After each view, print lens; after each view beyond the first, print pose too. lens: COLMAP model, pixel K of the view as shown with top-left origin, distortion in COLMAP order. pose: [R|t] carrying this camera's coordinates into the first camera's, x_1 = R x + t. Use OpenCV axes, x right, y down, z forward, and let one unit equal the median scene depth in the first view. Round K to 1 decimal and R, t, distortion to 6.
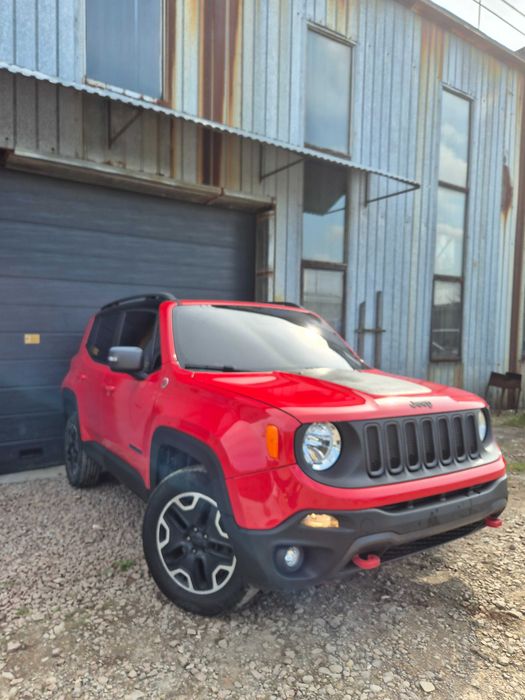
lens RADIAL K [[479.0, 0, 256.0], [0, 479.0, 353.7], [0, 0, 1]] dist [0.053329, -0.048752]
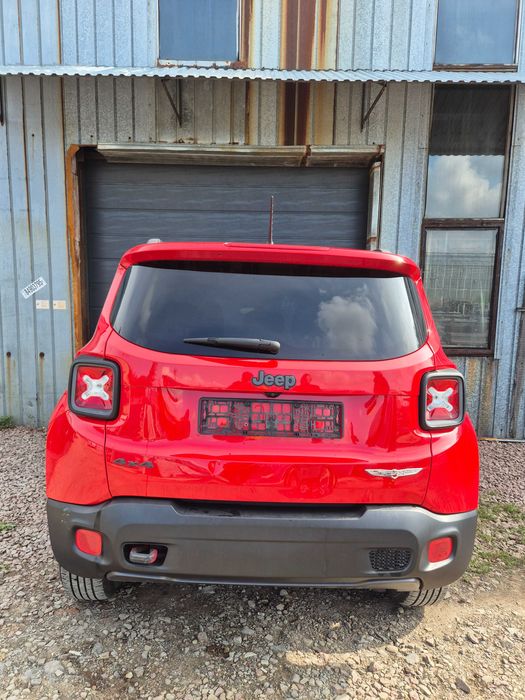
lens RADIAL K [[468.7, 0, 255.1], [0, 468.7, 355.1], [0, 0, 1]] dist [0.076811, -0.061341]
pose [[0.826806, 0.067538, -0.558418, 0.388476], [-0.036373, 0.997107, 0.066740, -0.017309], [0.561310, -0.034870, 0.826871, 0.230705]]
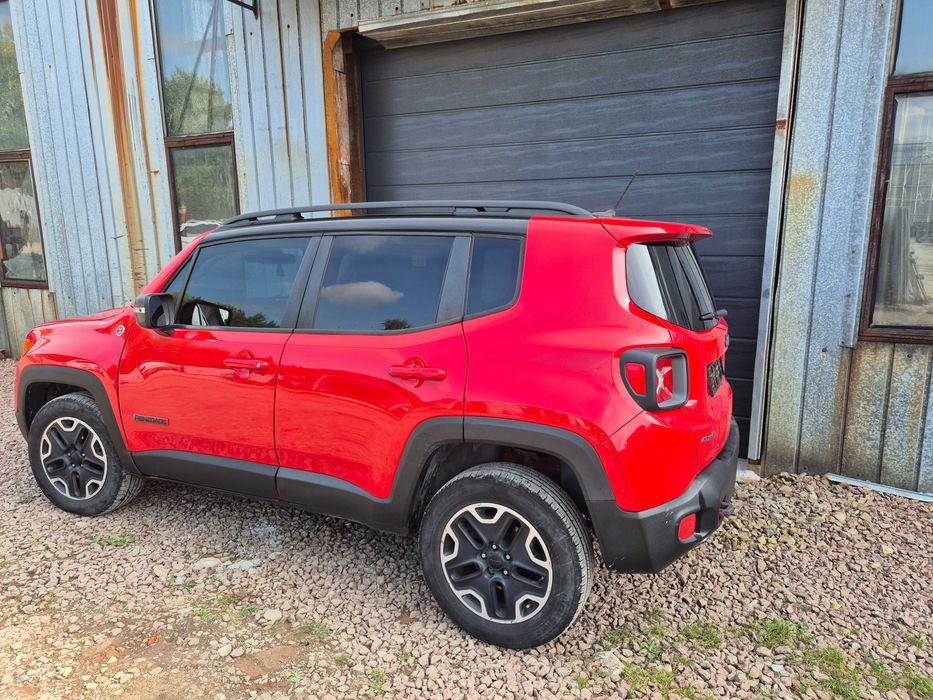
lens RADIAL K [[624.7, 0, 471.0], [0, 624.7, 346.7], [0, 0, 1]] dist [0.076811, -0.061341]
pose [[0.519653, 0.144220, -0.842117, 0.487307], [-0.034972, 0.988415, 0.147694, -0.045438], [0.853662, -0.047299, 0.518676, 0.495272]]
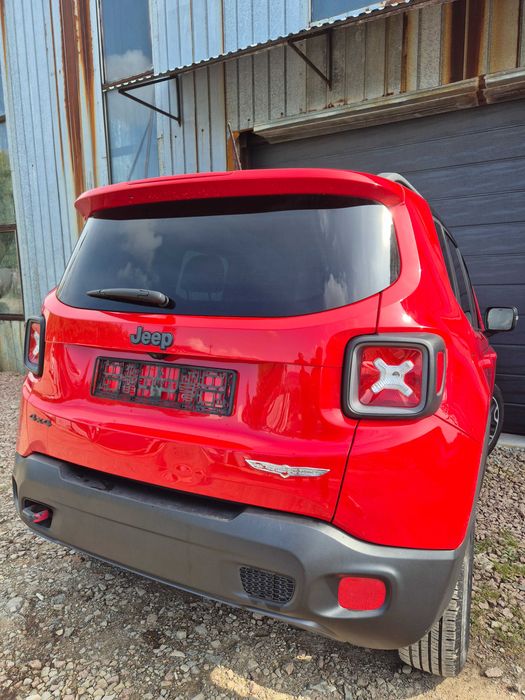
lens RADIAL K [[468.7, 0, 262.6], [0, 468.7, 355.7], [0, 0, 1]] dist [0.076811, -0.061341]
pose [[0.459872, 0.106039, -0.881631, 0.478550], [-0.029179, 0.994113, 0.104348, -0.001065], [0.887506, -0.022261, 0.460259, 0.414566]]
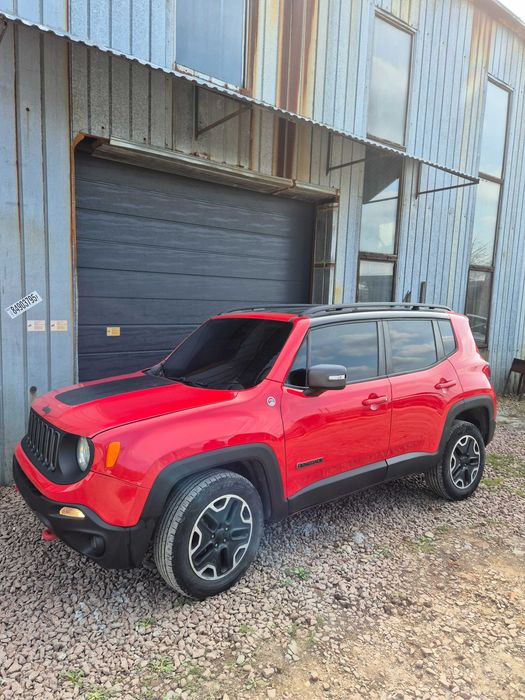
lens RADIAL K [[468.7, 0, 255.2], [0, 468.7, 349.8], [0, 0, 1]] dist [0.076811, -0.061341]
pose [[0.998185, 0.011023, 0.059208, -0.220360], [-0.014242, 0.998427, 0.054231, -0.048112], [-0.058517, -0.054976, 0.996772, 0.010090]]
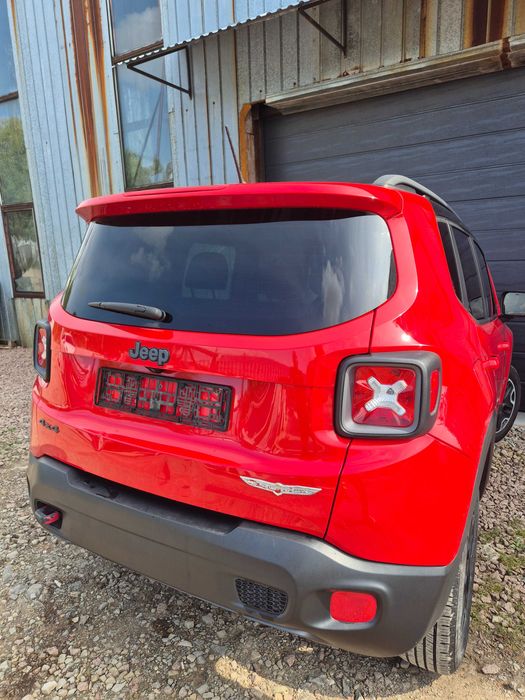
lens RADIAL K [[468.7, 0, 259.1], [0, 468.7, 352.6], [0, 0, 1]] dist [0.076811, -0.061341]
pose [[0.416256, 0.158854, -0.895263, 0.482468], [-0.014693, 0.985667, 0.168064, -0.025891], [0.909129, -0.056804, 0.412624, 0.426125]]
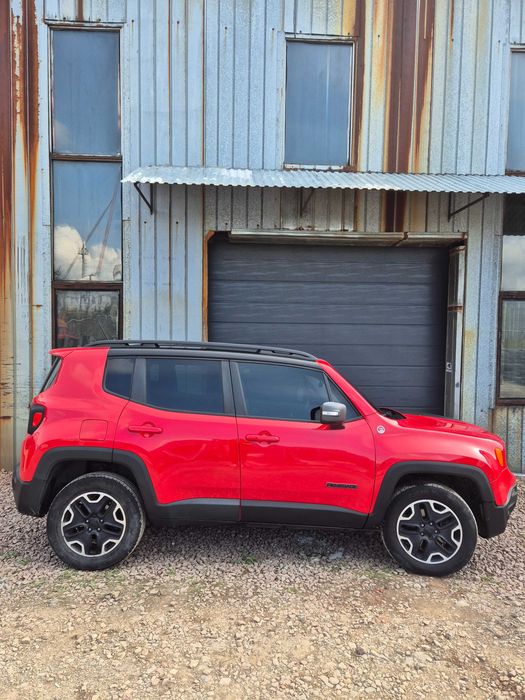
lens RADIAL K [[468.7, 0, 260.5], [0, 468.7, 351.8], [0, 0, 1]] dist [0.076811, -0.061341]
pose [[0.860196, 0.019399, -0.509594, 0.207757], [-0.031207, 0.999406, -0.014633, -0.058502], [0.509007, 0.028490, 0.860291, -0.061258]]
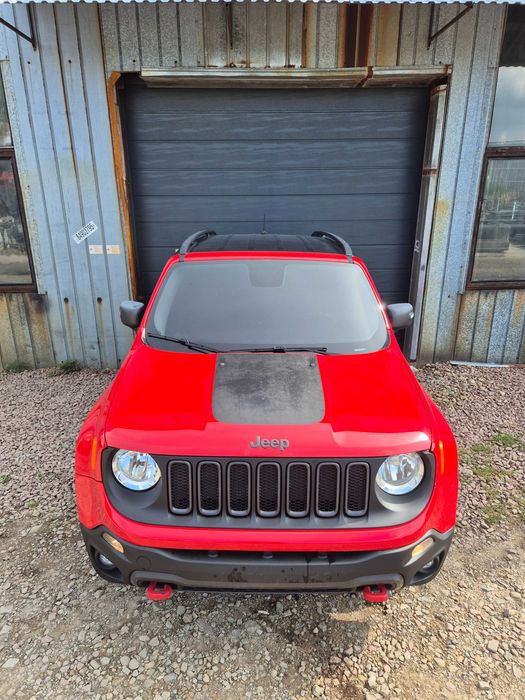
lens RADIAL K [[468.7, 0, 261.7], [0, 468.7, 351.2], [0, 0, 1]] dist [0.076811, -0.061341]
pose [[0.843723, 0.154359, -0.514105, 0.285358], [-0.011513, 0.962744, 0.270168, -0.105536], [0.536655, -0.222028, 0.814067, 0.148319]]
